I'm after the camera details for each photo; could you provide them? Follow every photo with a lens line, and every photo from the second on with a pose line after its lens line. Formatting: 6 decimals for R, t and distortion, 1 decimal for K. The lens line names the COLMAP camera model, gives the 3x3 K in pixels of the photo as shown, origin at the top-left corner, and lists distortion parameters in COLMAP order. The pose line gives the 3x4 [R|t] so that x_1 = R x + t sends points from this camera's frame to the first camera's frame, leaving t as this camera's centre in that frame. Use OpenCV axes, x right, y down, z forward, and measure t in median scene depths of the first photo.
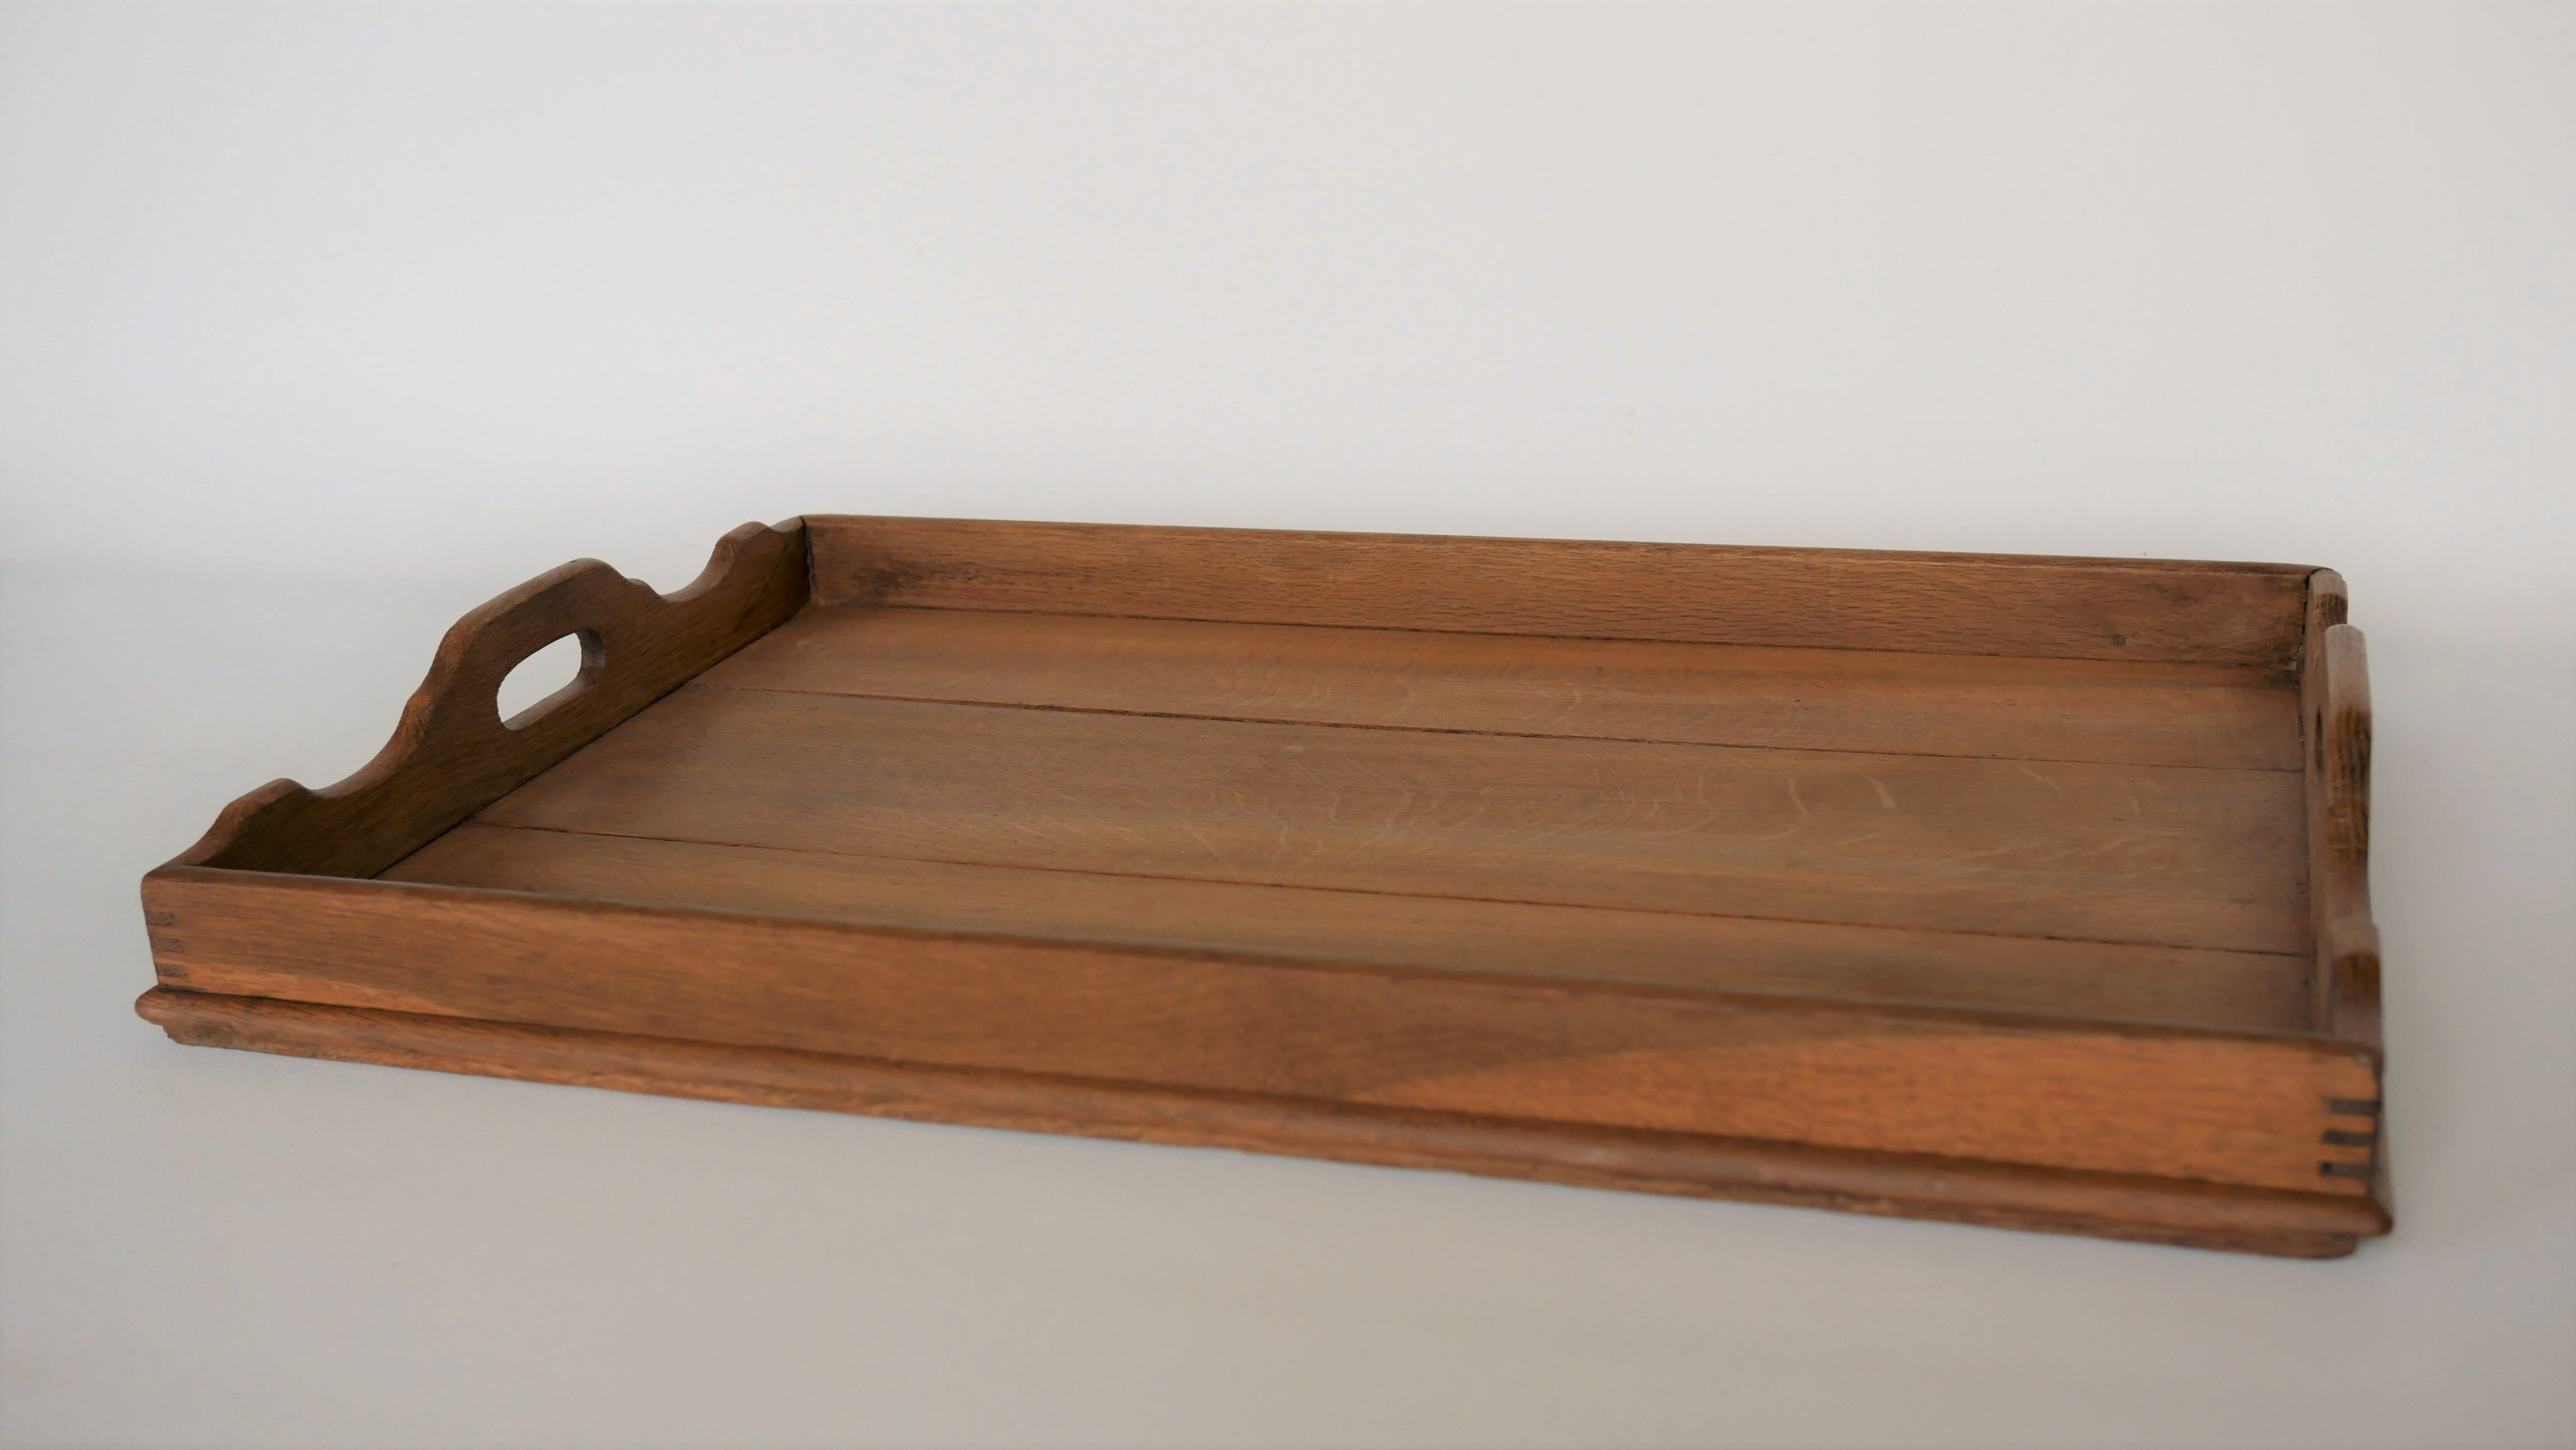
lens RADIAL K [[2908.4, 0, 1288.0], [0, 2908.4, 725.0], [0, 0, 1]] dist [-0.038420, 0.044132]
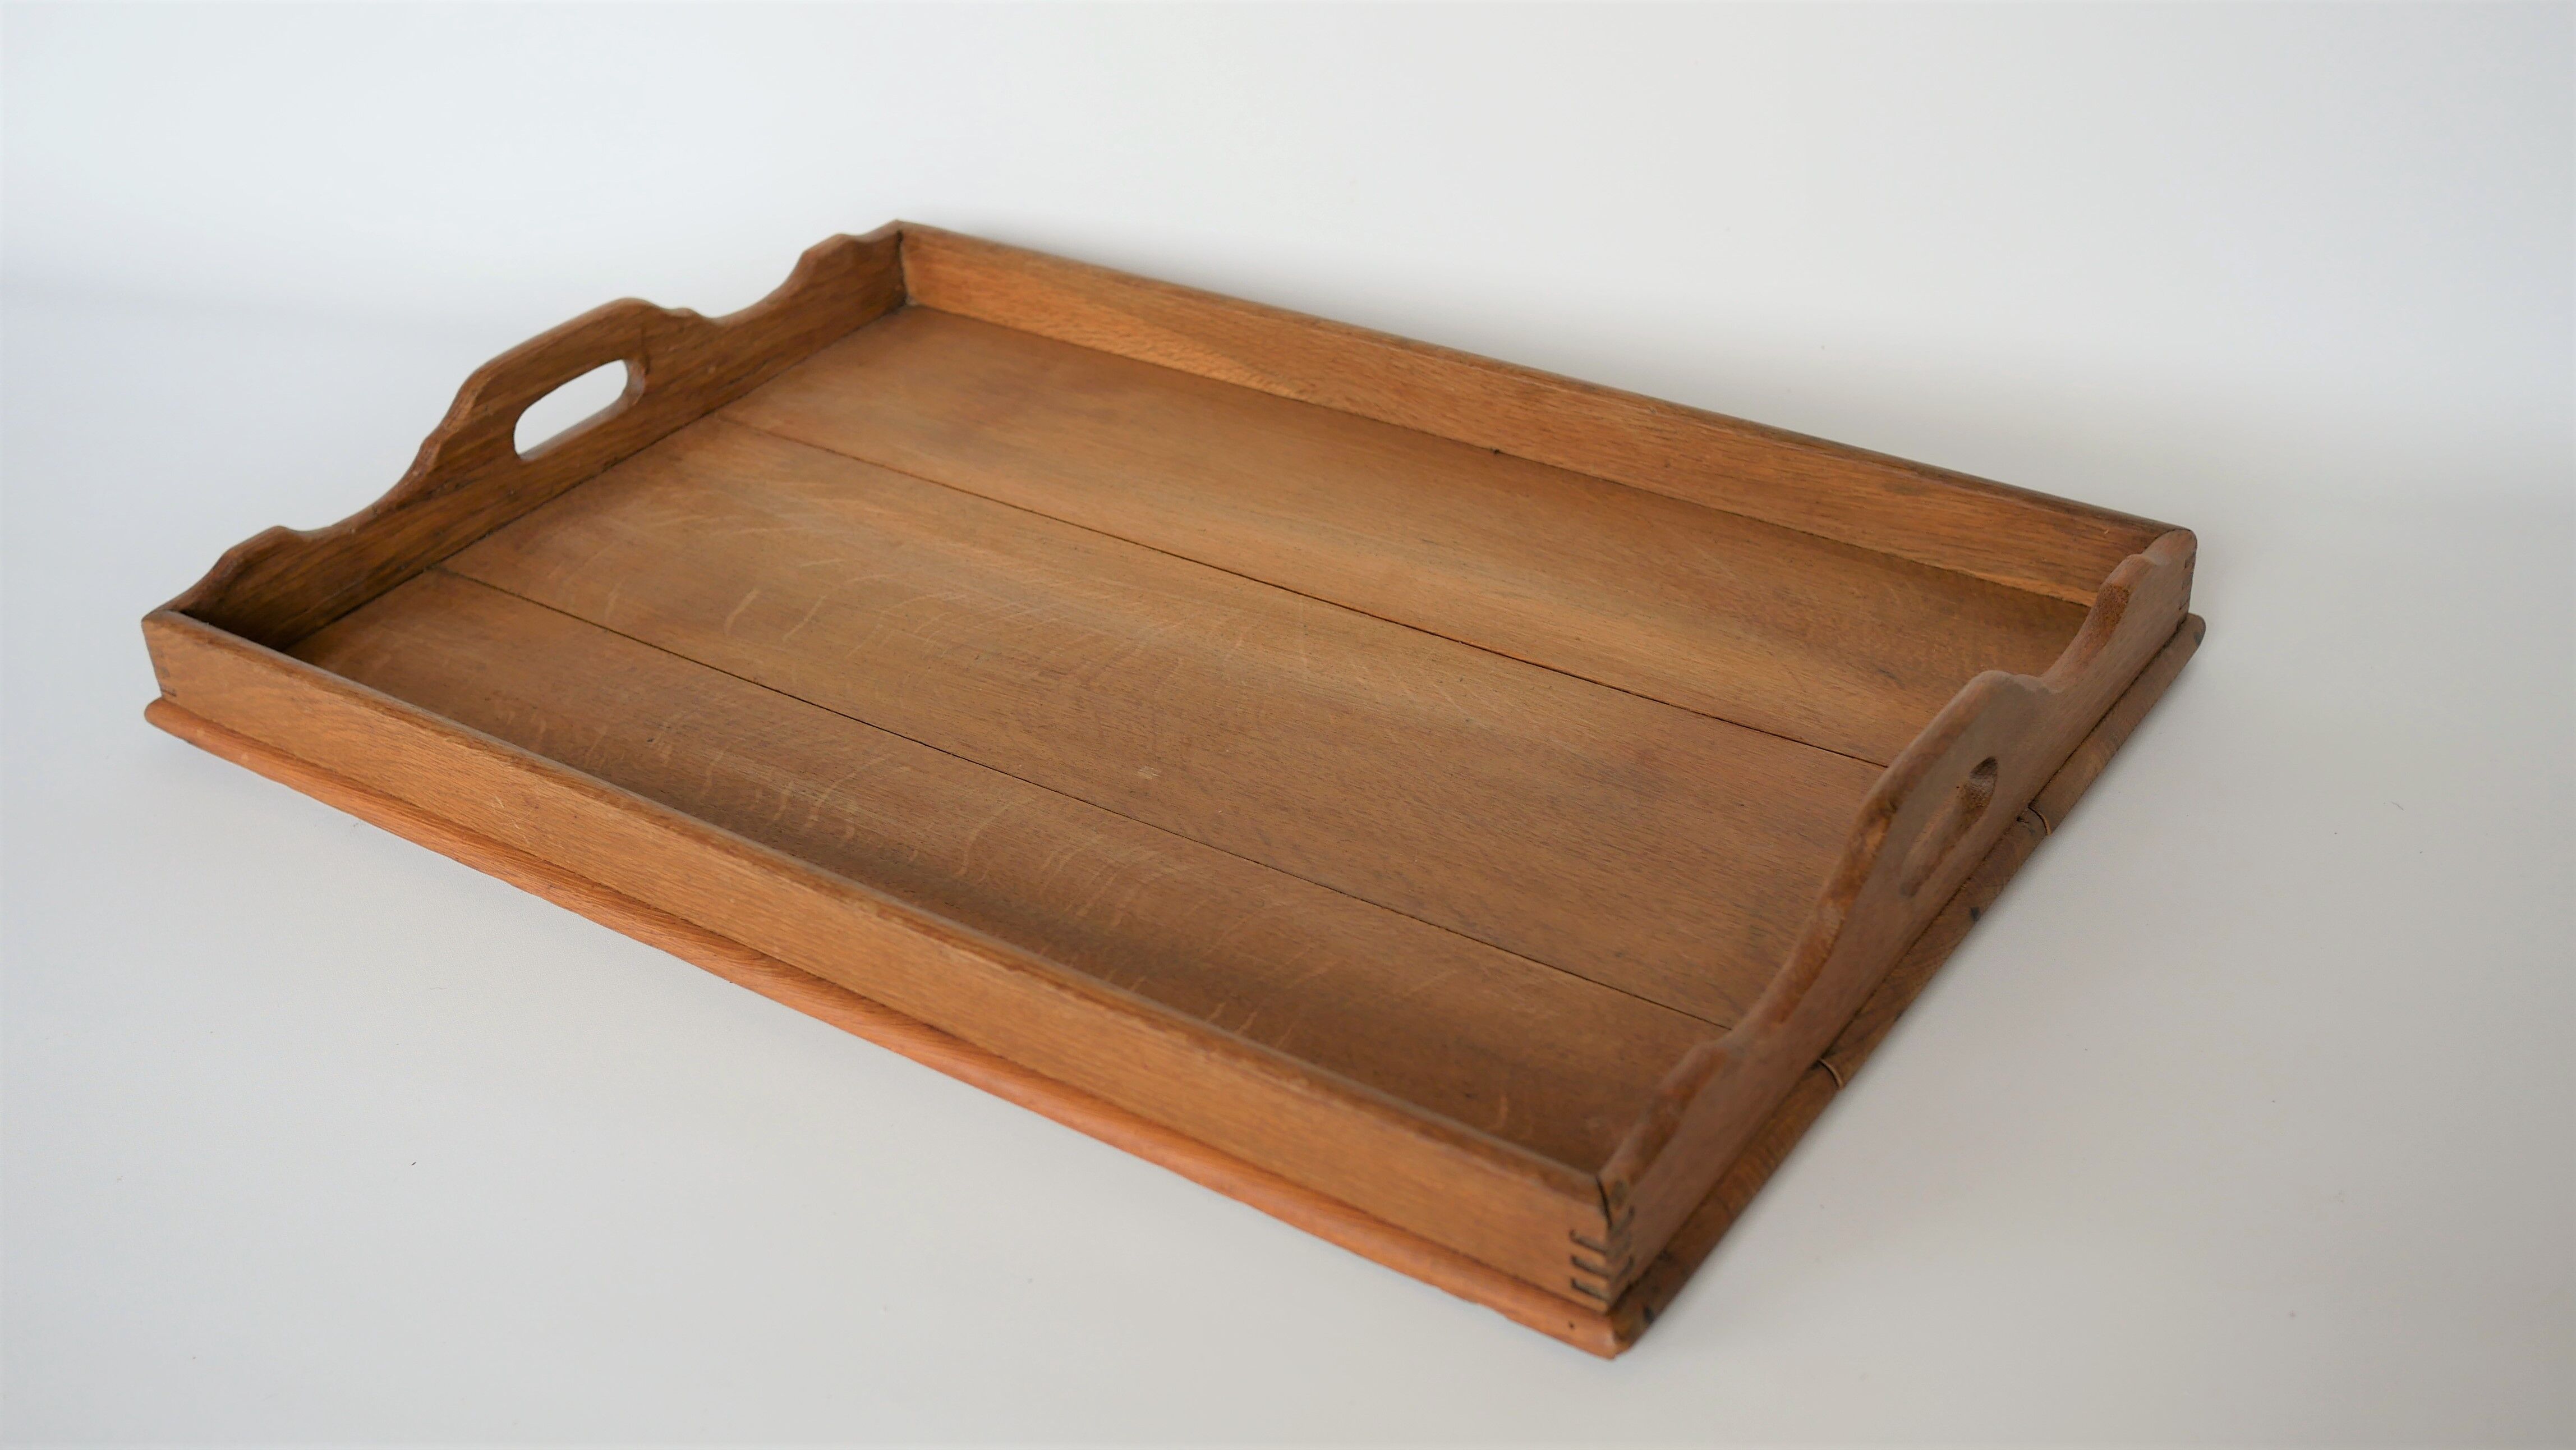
lens RADIAL K [[2908.4, 0, 1288.0], [0, 2908.4, 725.0], [0, 0, 1]] dist [-0.038420, 0.044132]
pose [[-0.949645, -0.072954, 0.304716, -0.370390], [0.189891, 0.639566, 0.744914, -0.786533], [-0.249231, 0.765266, -0.593508, 1.692151]]
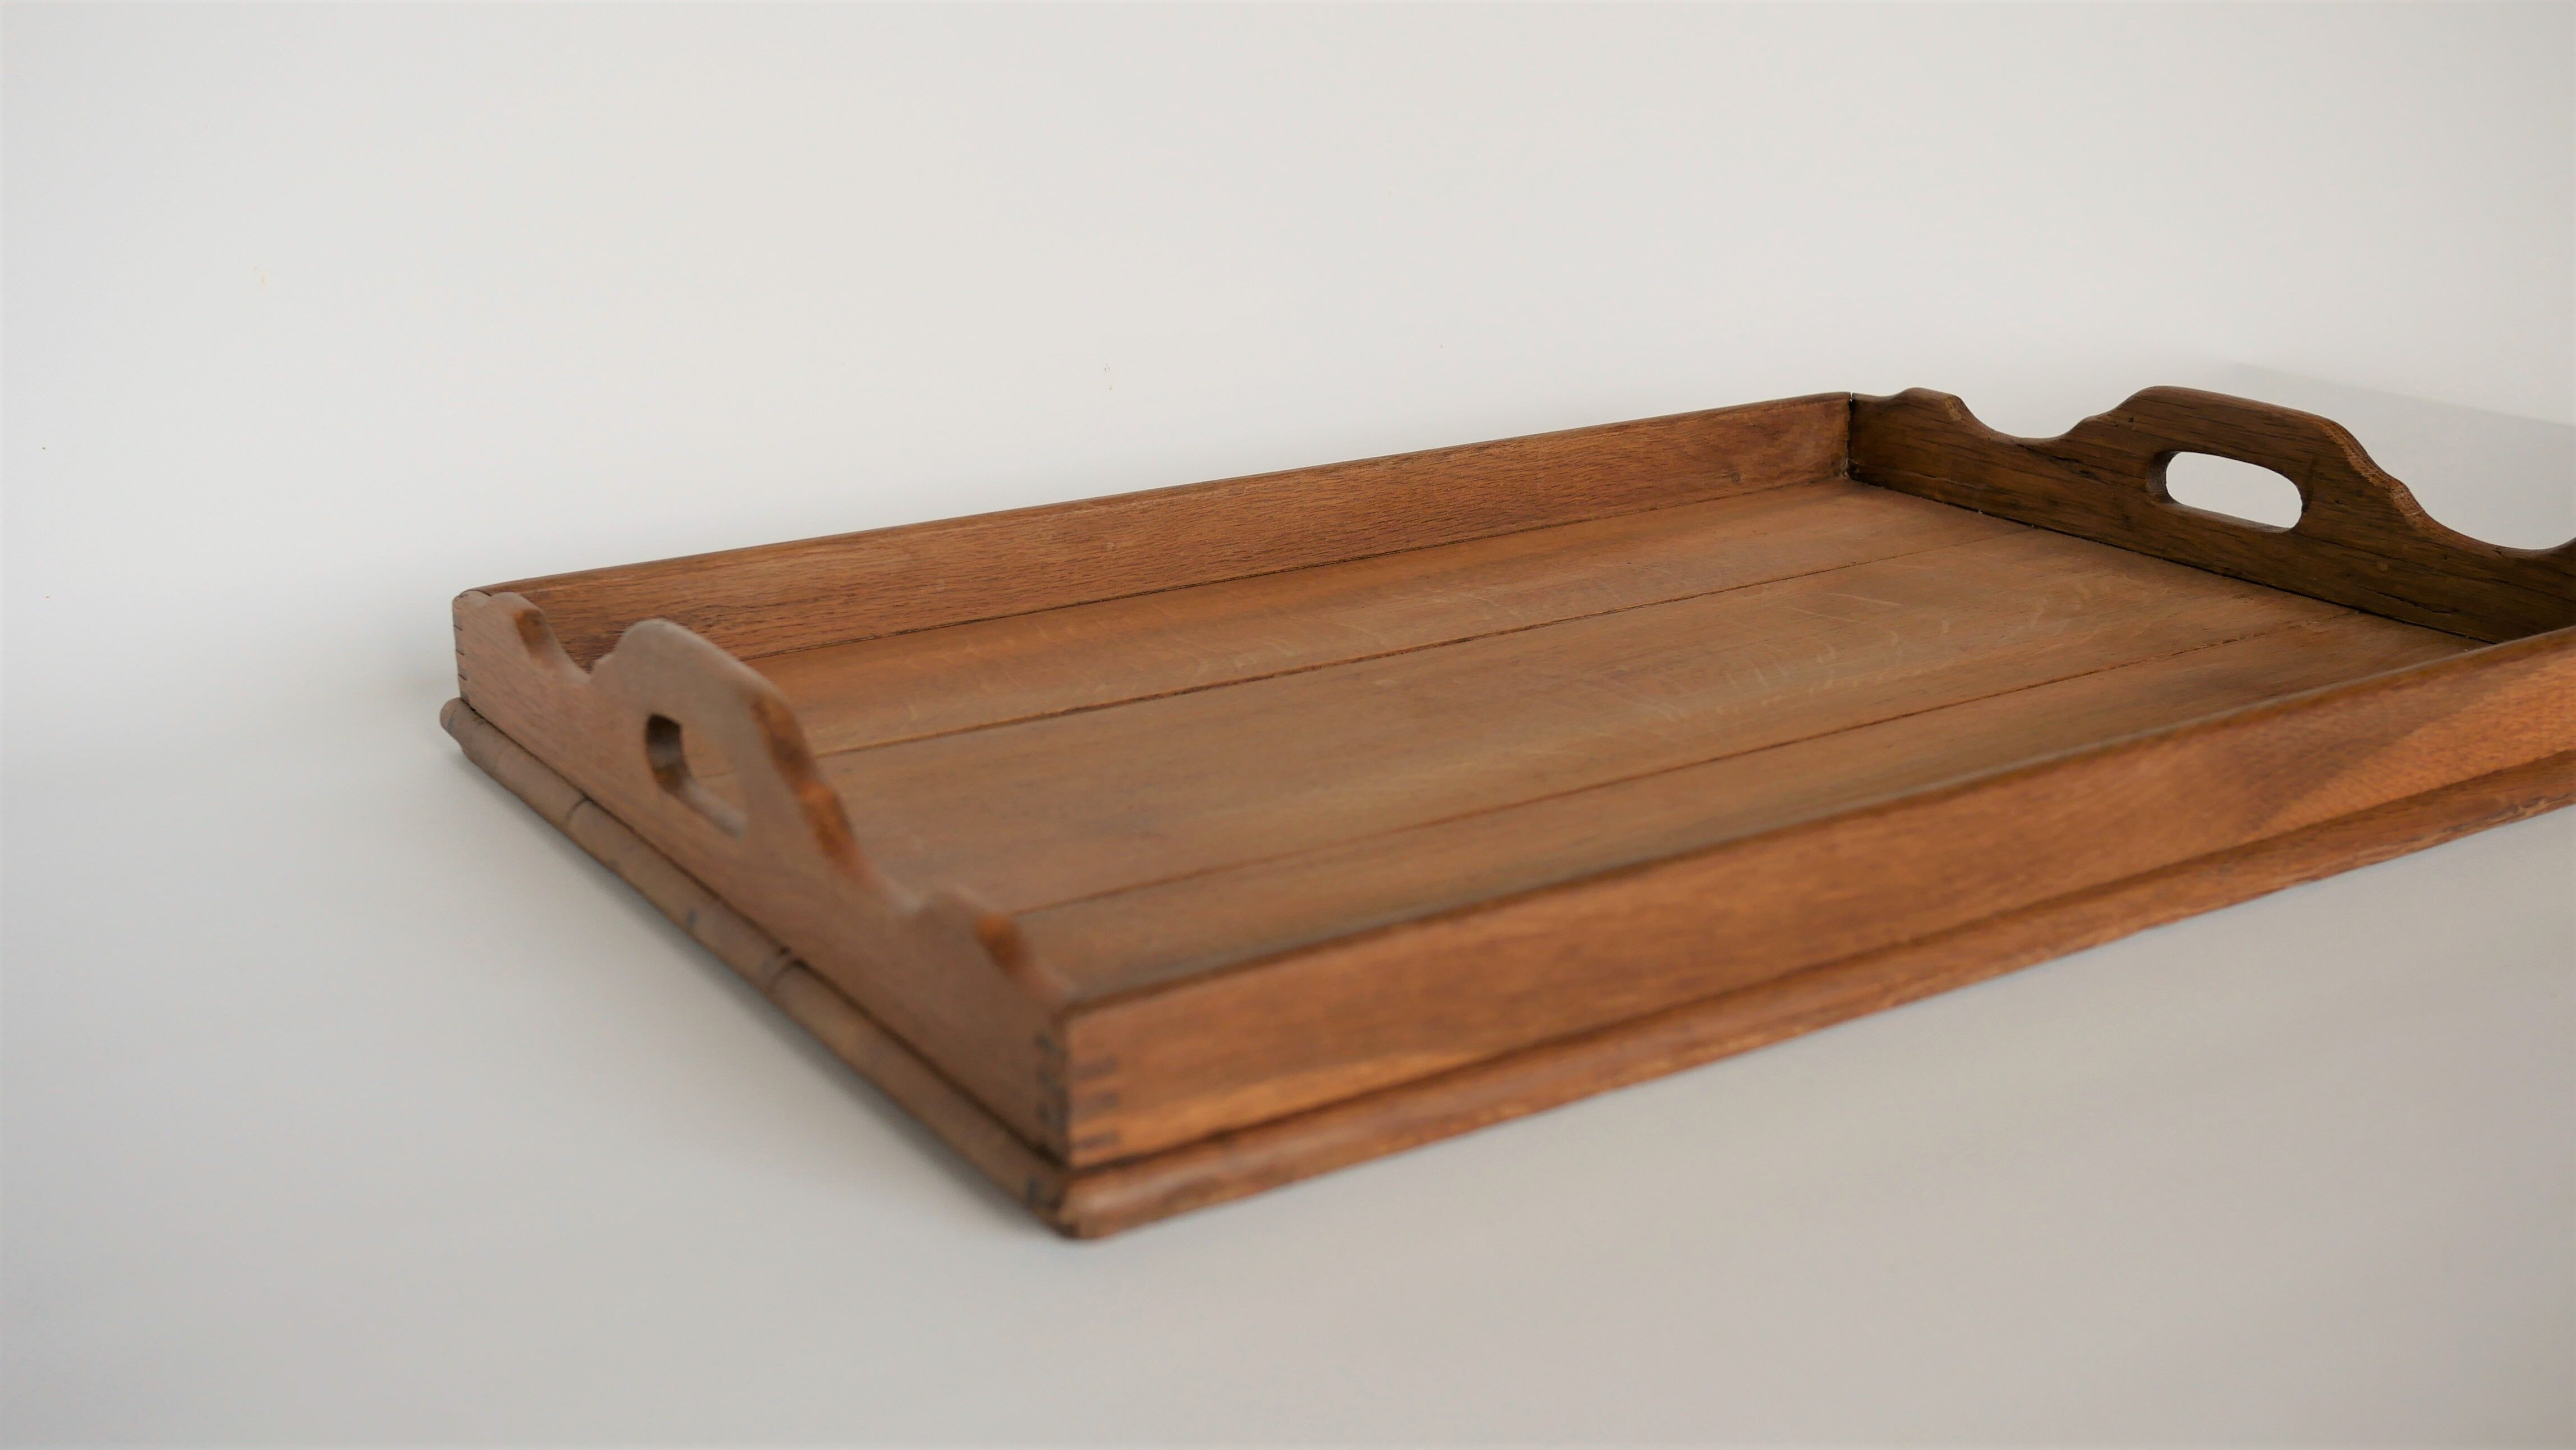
lens RADIAL K [[2908.4, 0, 1288.0], [0, 2908.4, 725.0], [0, 0, 1]] dist [-0.038420, 0.044132]
pose [[0.636260, -0.185468, 0.748849, -0.794121], [0.220763, 0.973852, 0.053622, -0.039304], [-0.739213, 0.131201, 0.660568, 0.432971]]
